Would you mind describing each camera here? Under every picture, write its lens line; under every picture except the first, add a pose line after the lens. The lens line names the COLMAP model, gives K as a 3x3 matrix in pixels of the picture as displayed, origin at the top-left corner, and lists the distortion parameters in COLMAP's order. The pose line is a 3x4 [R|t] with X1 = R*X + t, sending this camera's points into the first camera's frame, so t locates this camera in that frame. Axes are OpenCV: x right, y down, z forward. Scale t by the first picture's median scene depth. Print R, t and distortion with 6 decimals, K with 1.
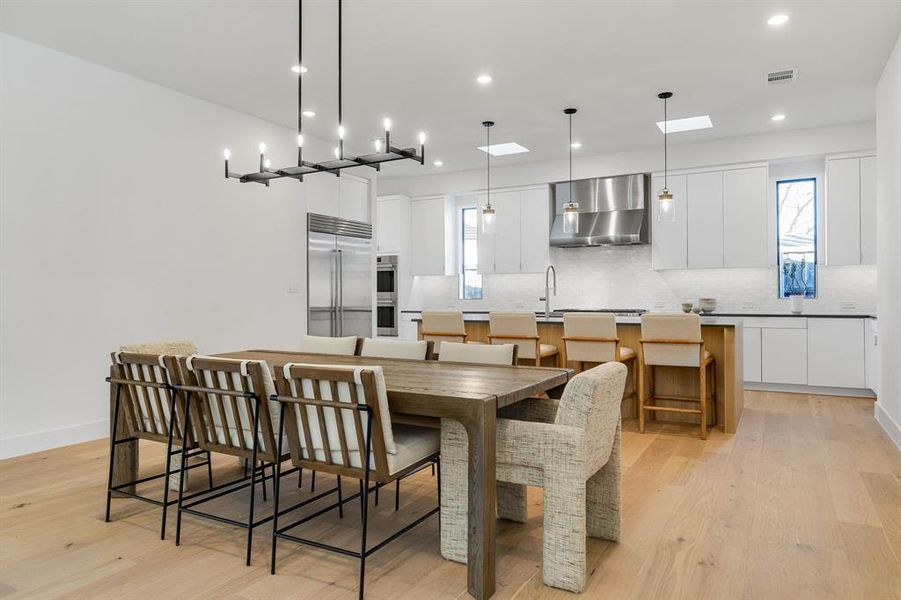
lens RADIAL K [[598.0, 0, 456.3], [0, 598.0, 295.5], [0, 0, 1]] dist [0.006818, -0.004673]
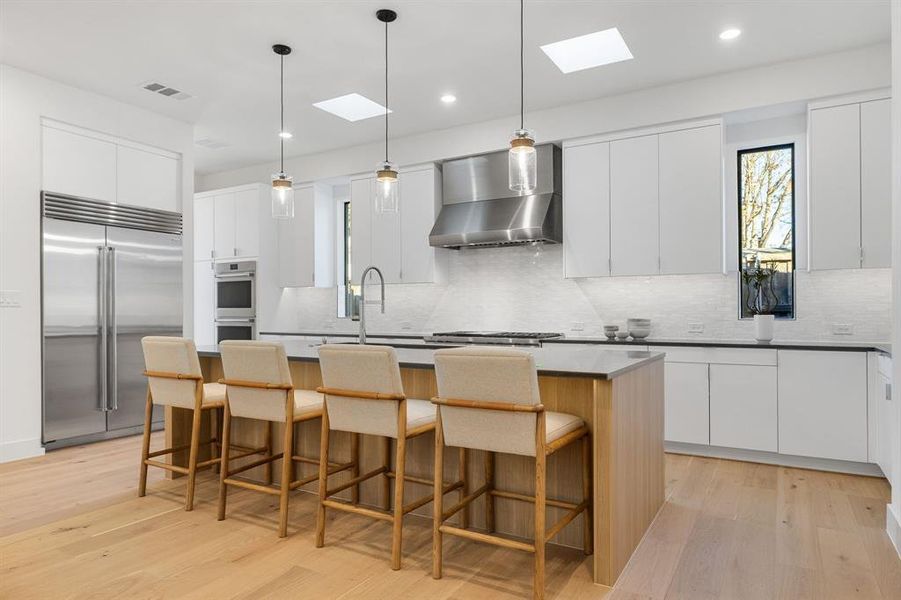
lens RADIAL K [[575.5, 0, 448.4], [0, 575.5, 312.0], [0, 0, 1]] dist [-0.001659, 0.004319]
pose [[0.999680, 0.005960, -0.024573, 0.229991], [-0.006035, 0.999977, -0.002983, 0.000201], [0.024554, 0.003130, 0.999694, 0.346144]]
